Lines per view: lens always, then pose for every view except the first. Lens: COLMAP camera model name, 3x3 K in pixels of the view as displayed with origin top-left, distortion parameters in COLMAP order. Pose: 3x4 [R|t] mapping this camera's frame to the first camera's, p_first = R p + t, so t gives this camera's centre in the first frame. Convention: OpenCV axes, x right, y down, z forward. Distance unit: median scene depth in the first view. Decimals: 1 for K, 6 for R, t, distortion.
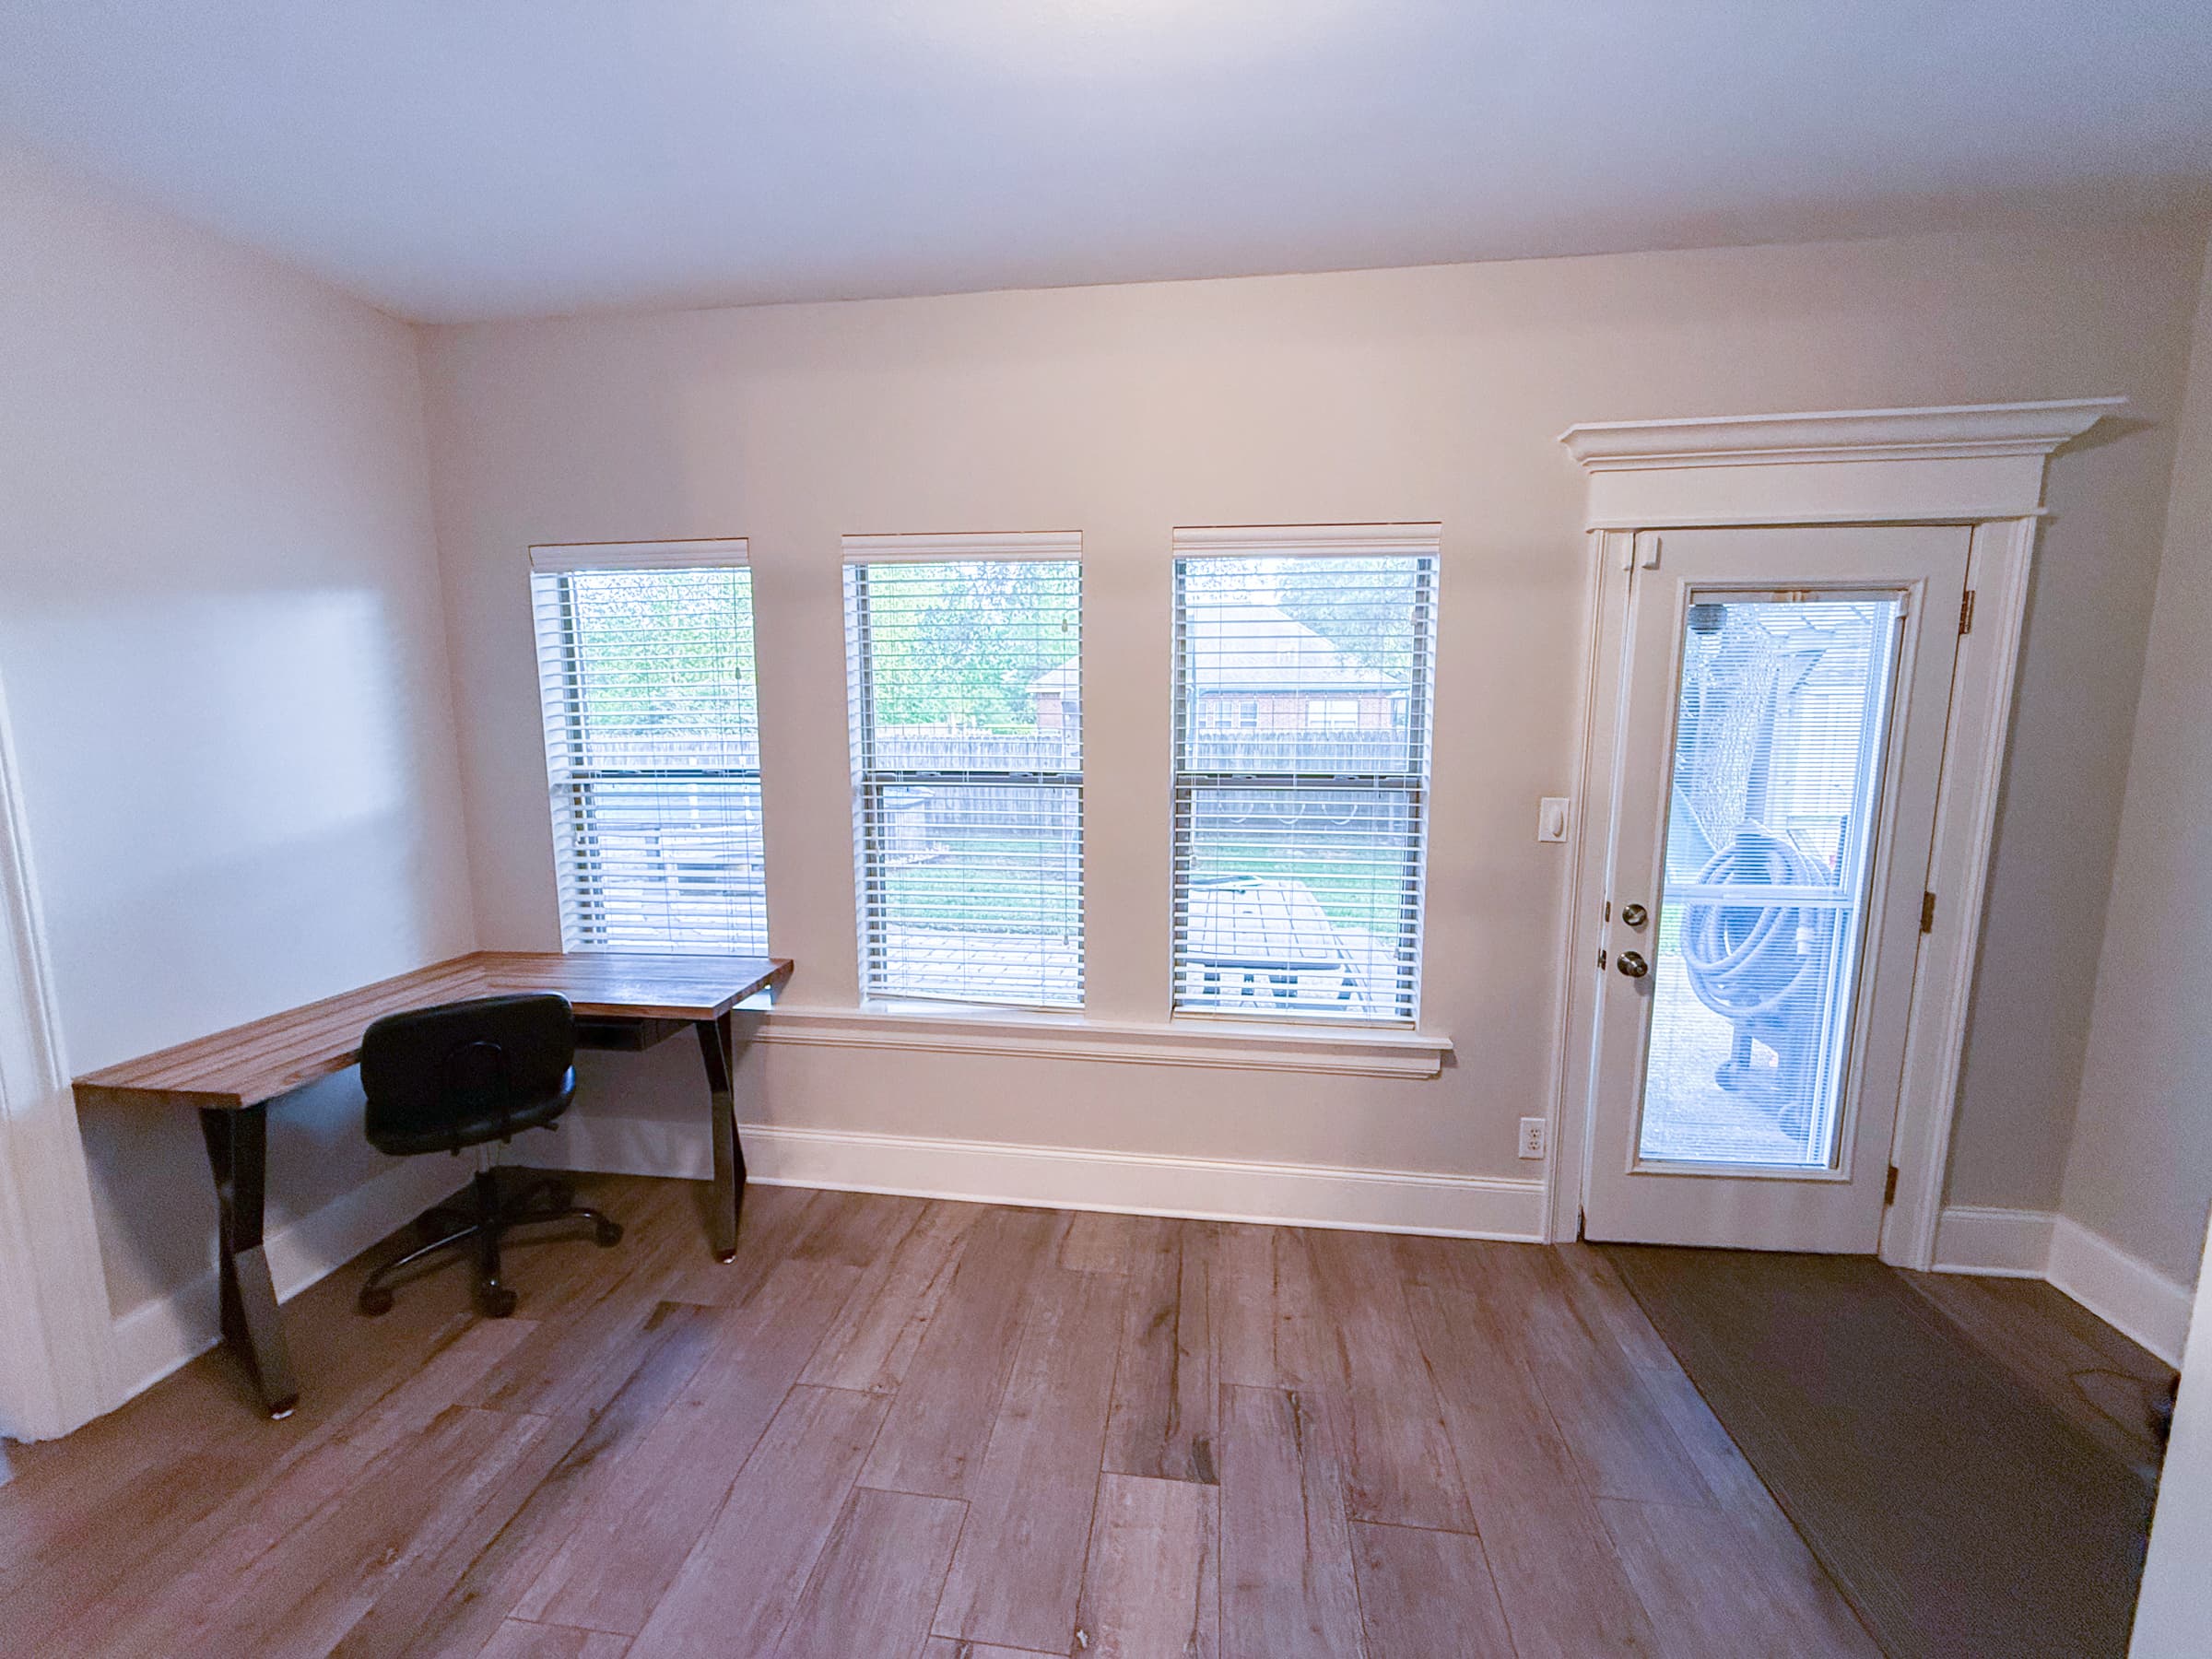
lens RADIAL K [[880.5, 0, 1099.4], [0, 880.5, 826.0], [0, 0, 1]] dist [-0.000812, 0.000466]
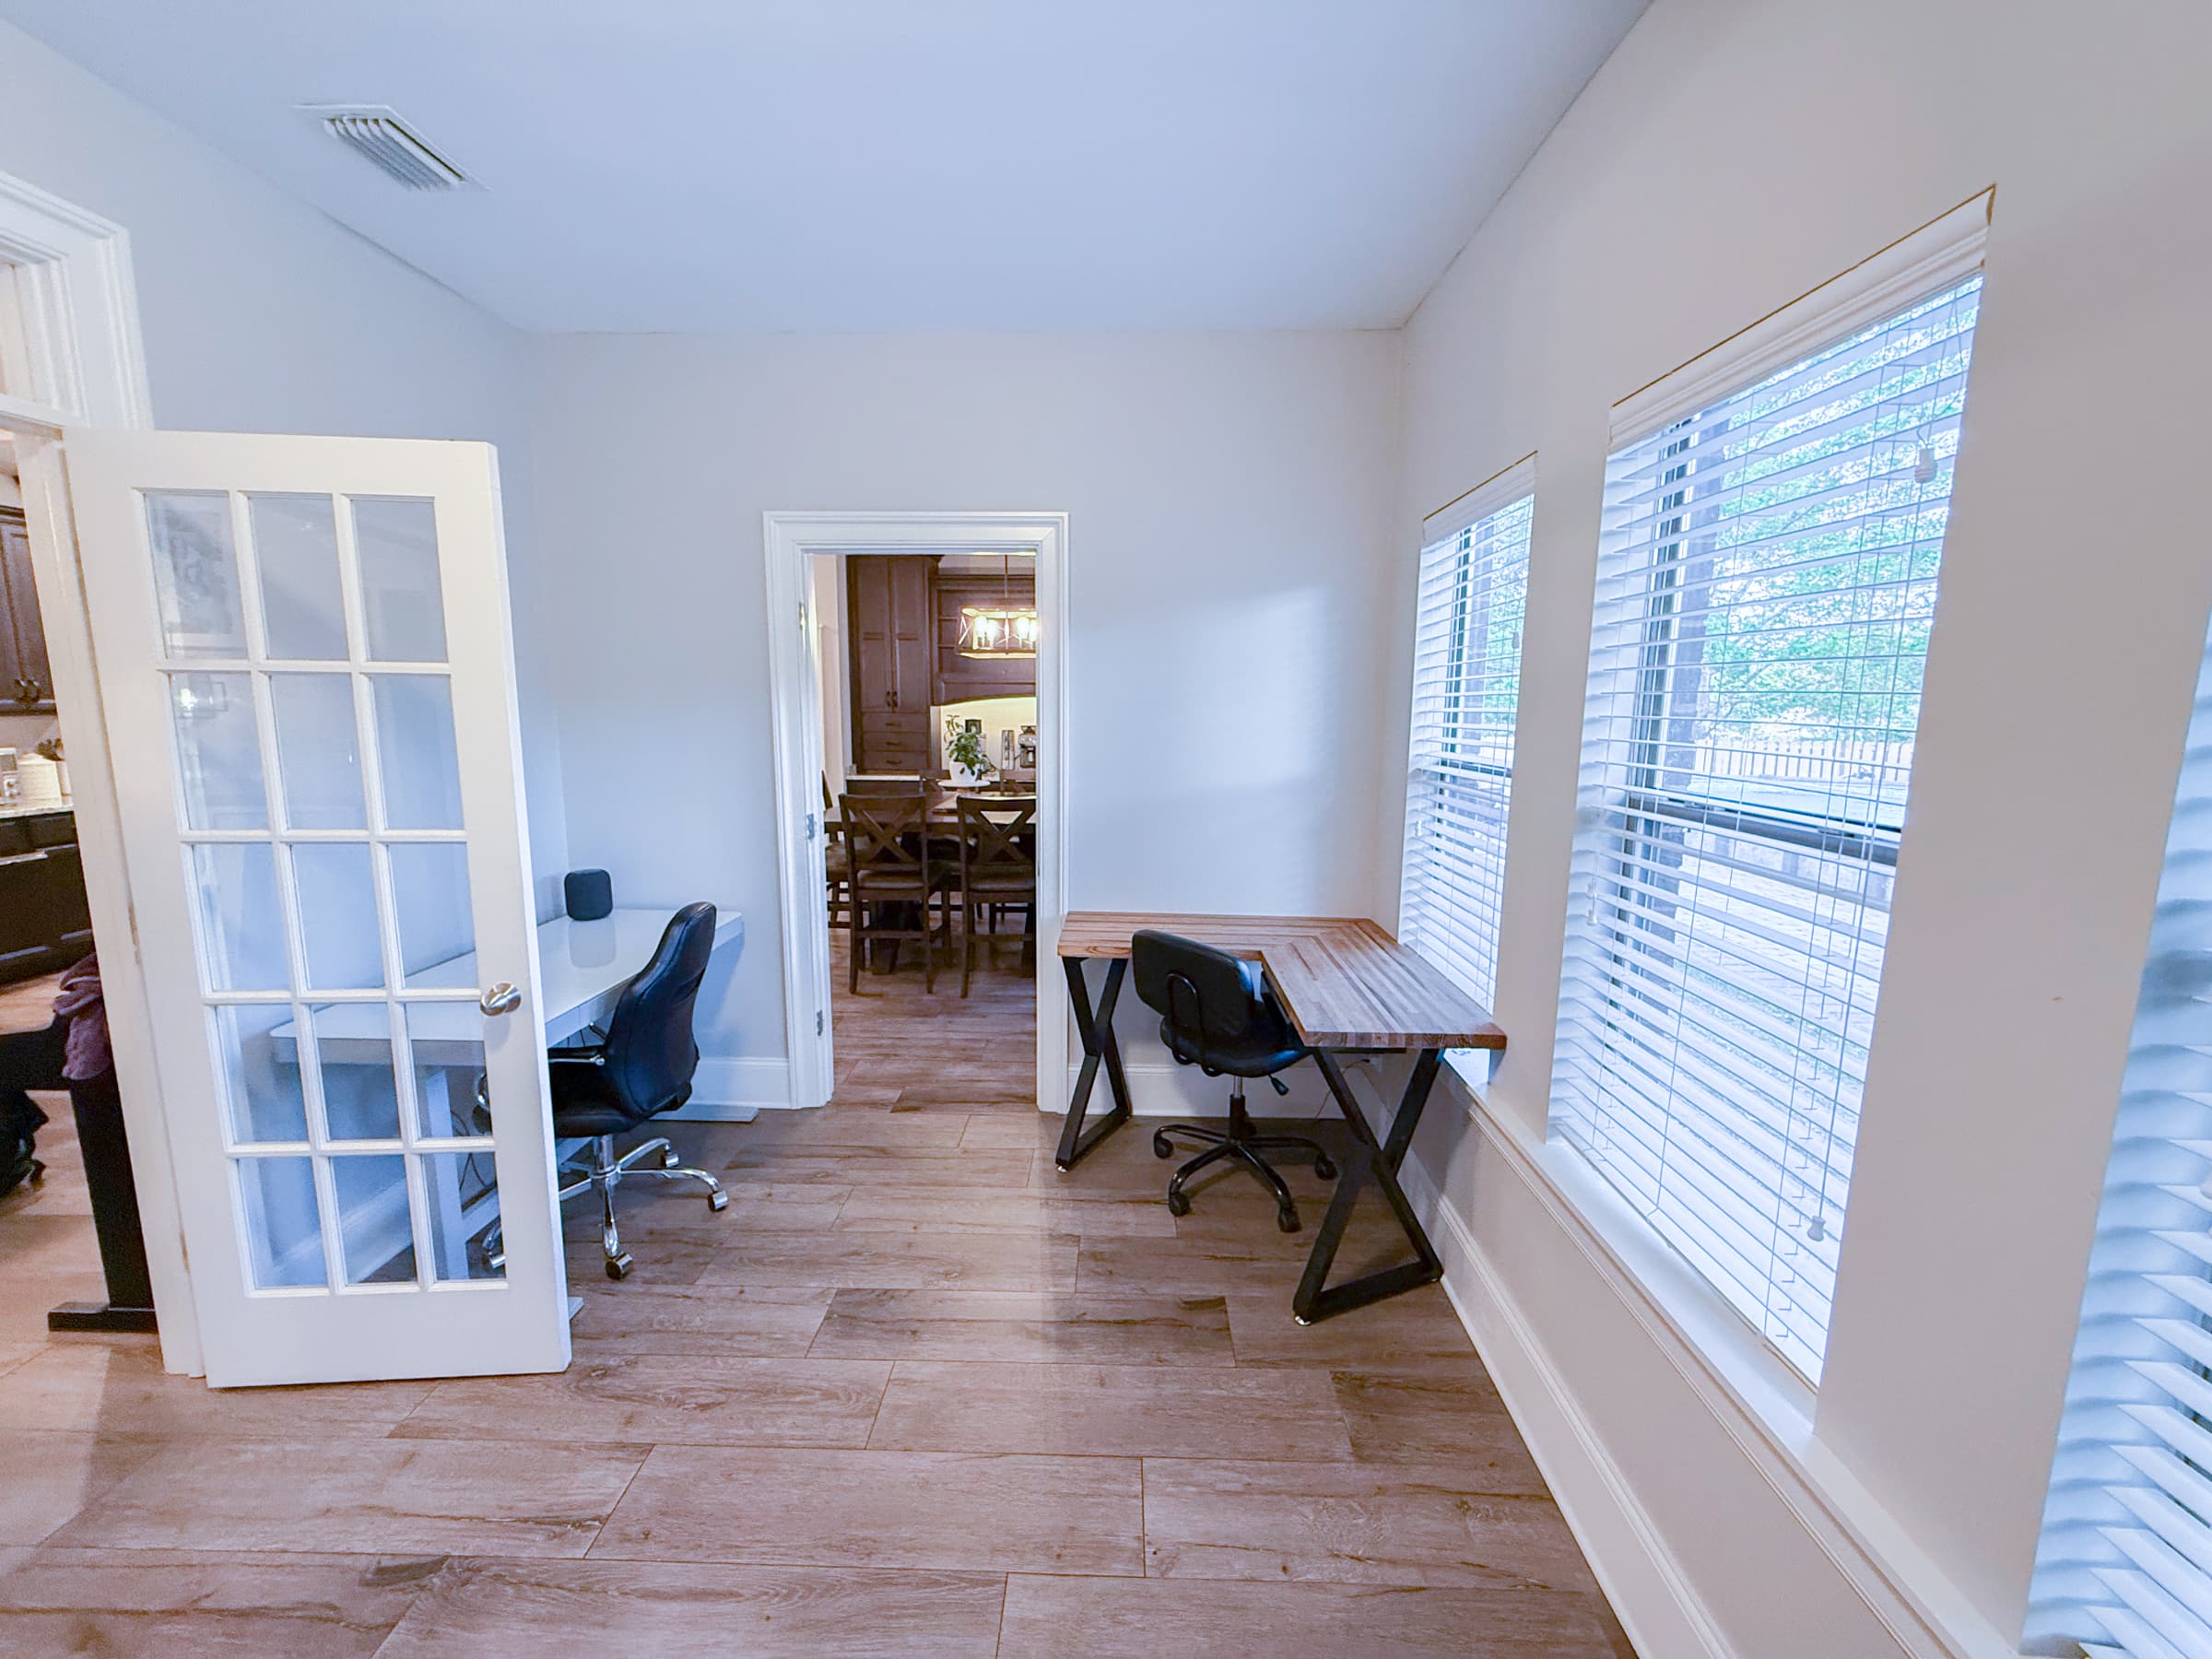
lens RADIAL K [[880.5, 0, 1100.2], [0, 880.5, 835.4], [0, 0, 1]] dist [-0.000812, 0.000466]
pose [[0.109120, 0.156992, -0.981553, 0.331991], [-0.139531, 0.980092, 0.141246, -0.073042], [0.984187, 0.121544, 0.128853, 0.622034]]
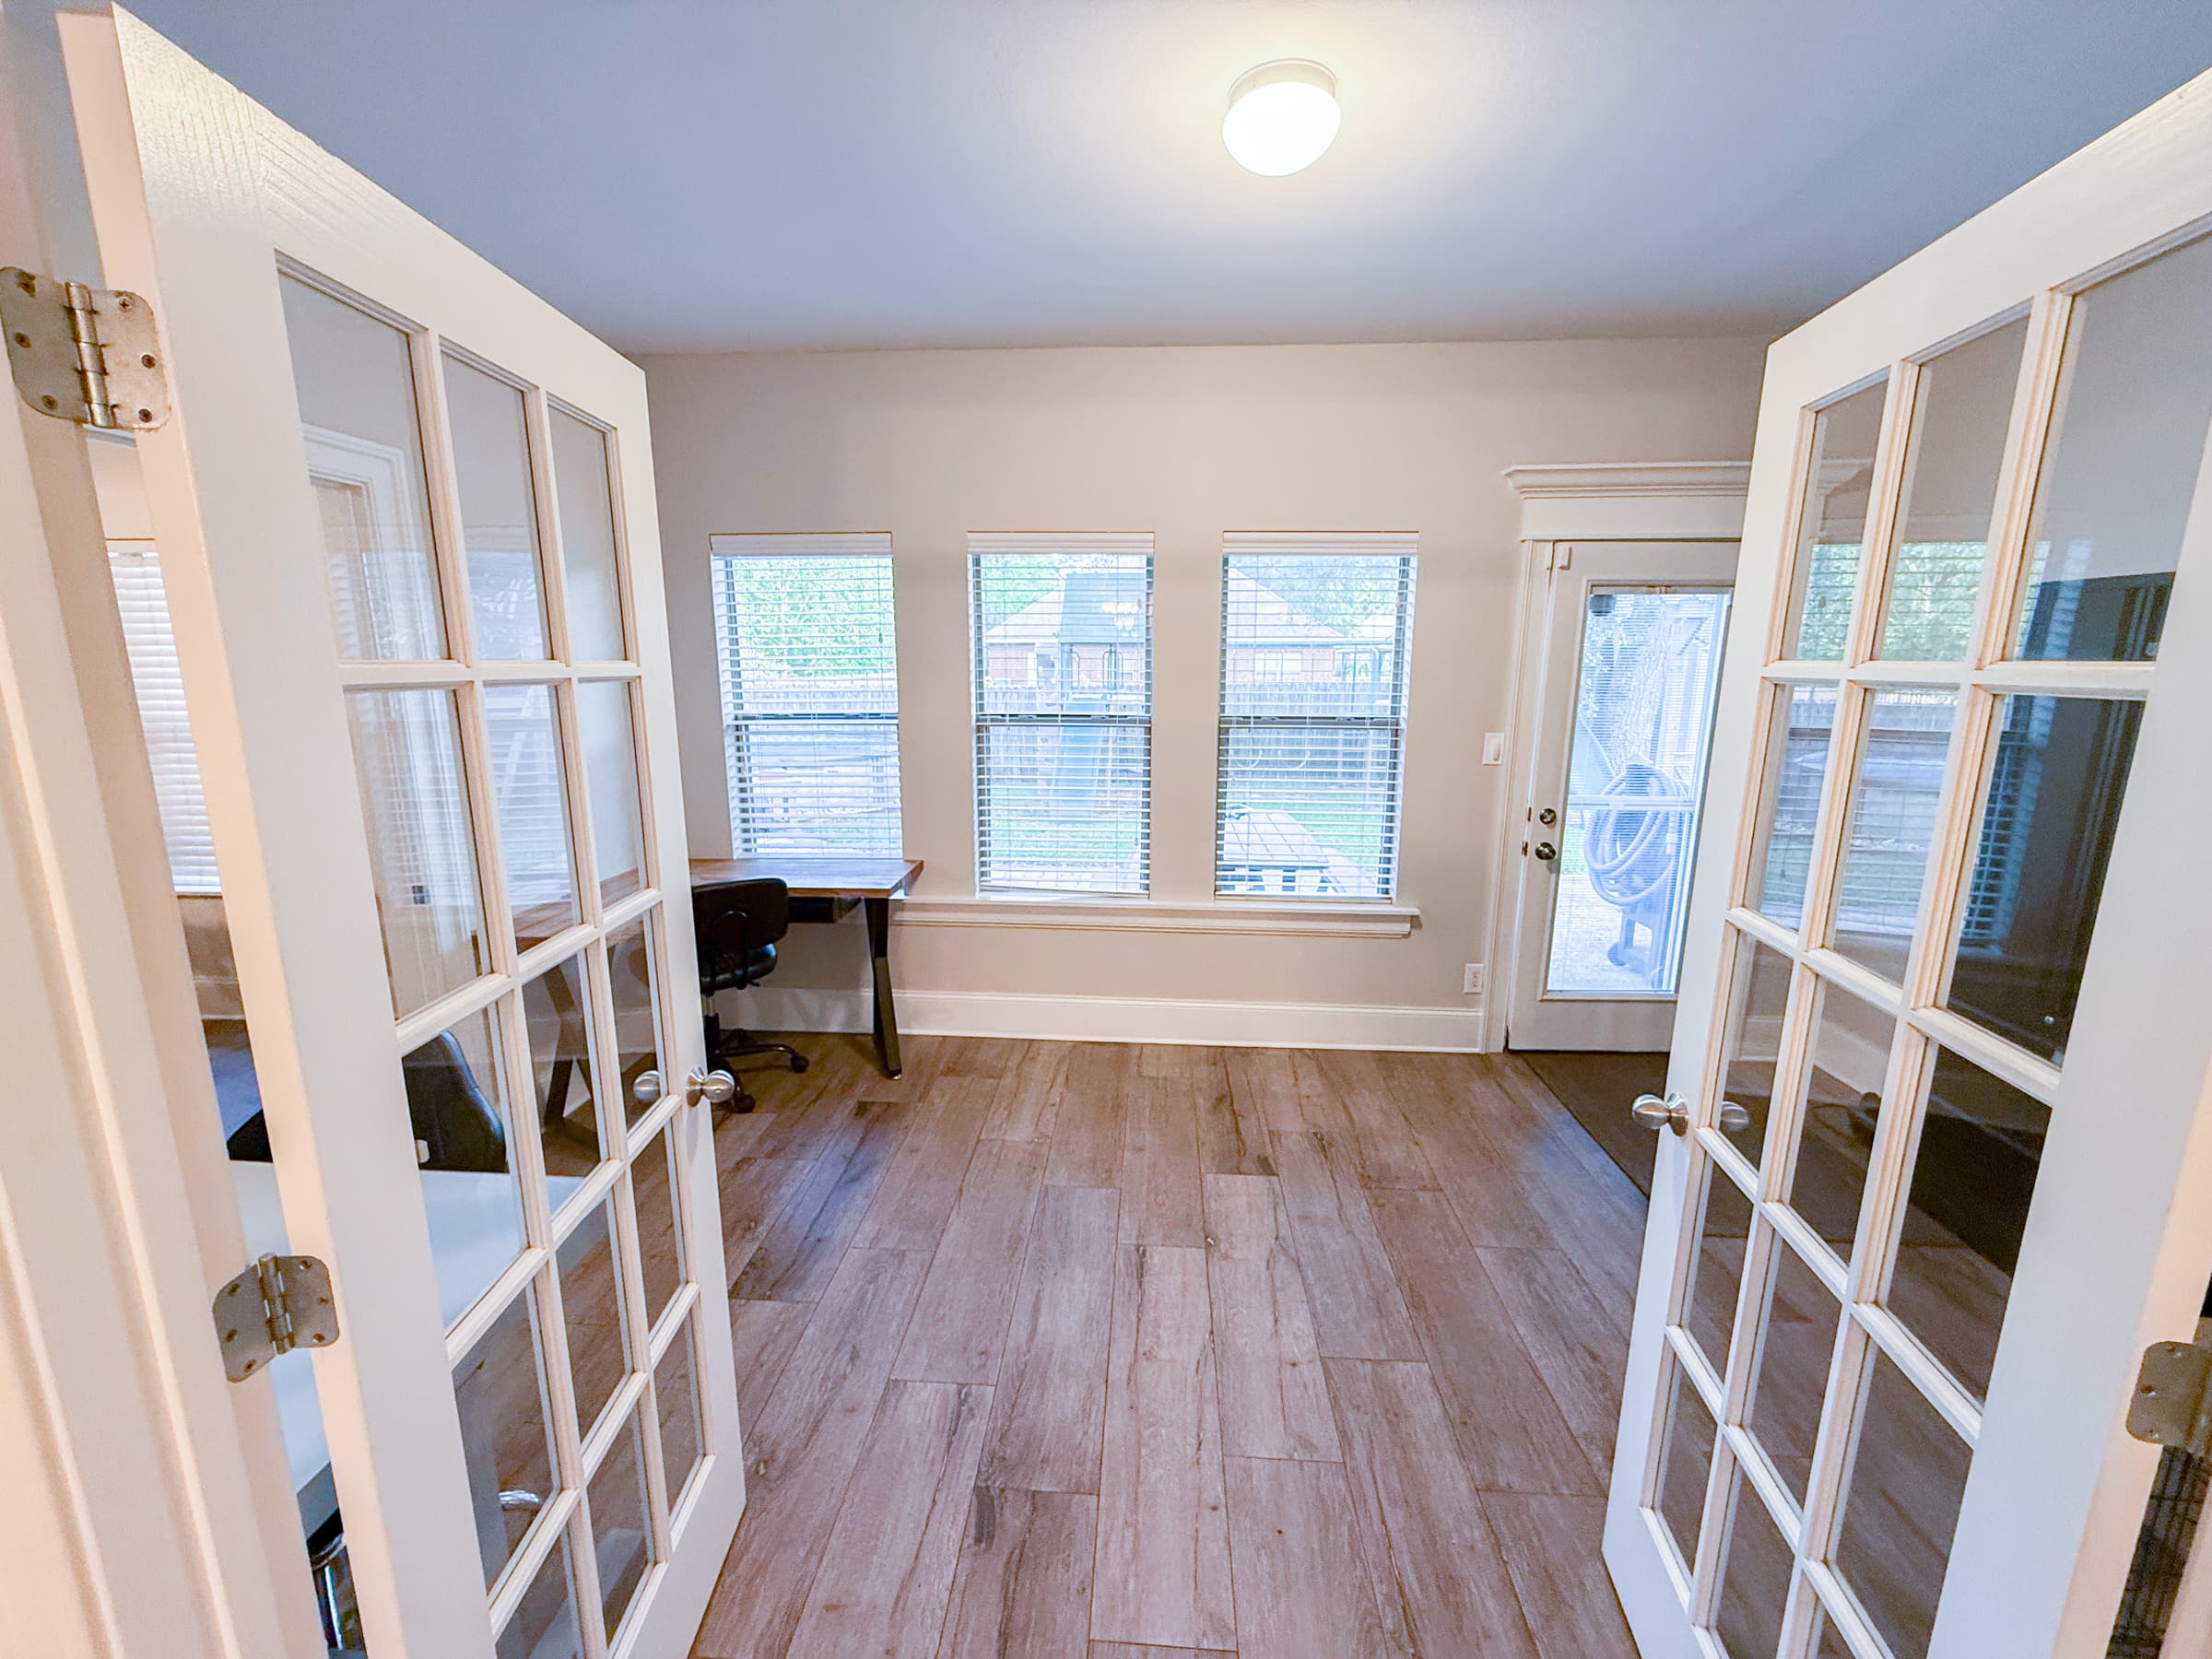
lens RADIAL K [[880.5, 0, 1101.5], [0, 880.5, 824.6], [0, 0, 1]] dist [-0.000812, 0.000466]
pose [[0.997625, -0.008138, 0.068403, -0.192949], [0.004428, 0.998519, 0.054226, 0.033232], [-0.068743, -0.053795, 0.996183, -0.341032]]
